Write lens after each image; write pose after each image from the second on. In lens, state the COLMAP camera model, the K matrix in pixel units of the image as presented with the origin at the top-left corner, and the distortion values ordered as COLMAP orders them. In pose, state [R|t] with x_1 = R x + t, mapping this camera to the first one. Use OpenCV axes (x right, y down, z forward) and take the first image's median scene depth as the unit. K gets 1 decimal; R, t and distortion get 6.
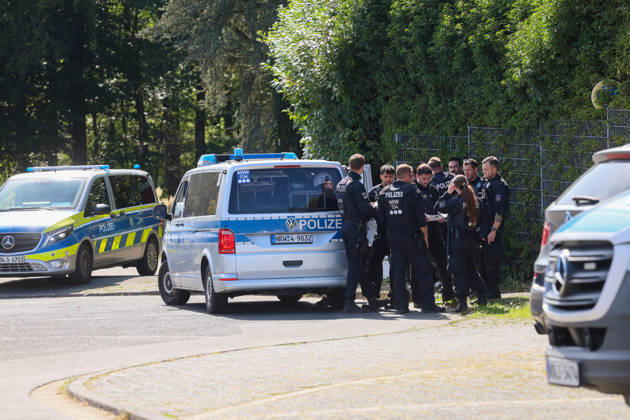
lens RADIAL K [[2841.6, 0, 315.0], [0, 2841.6, 209.7], [0, 0, 1]] dist [0.034378, 0.000000]
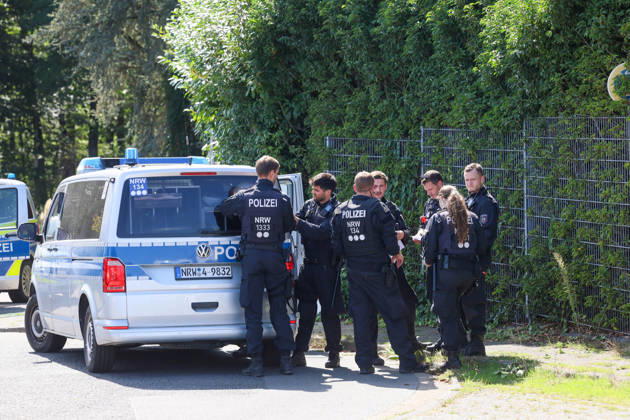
lens RADIAL K [[1656.9, 0, 314.1], [0, 1656.9, 212.8], [0, 0, 1]] dist [0.156663, 0.000000]
pose [[0.996366, 0.009595, 0.084634, -0.015396], [-0.009571, 0.999954, -0.000687, -0.004854], [-0.084637, -0.000125, 0.996412, 0.544090]]
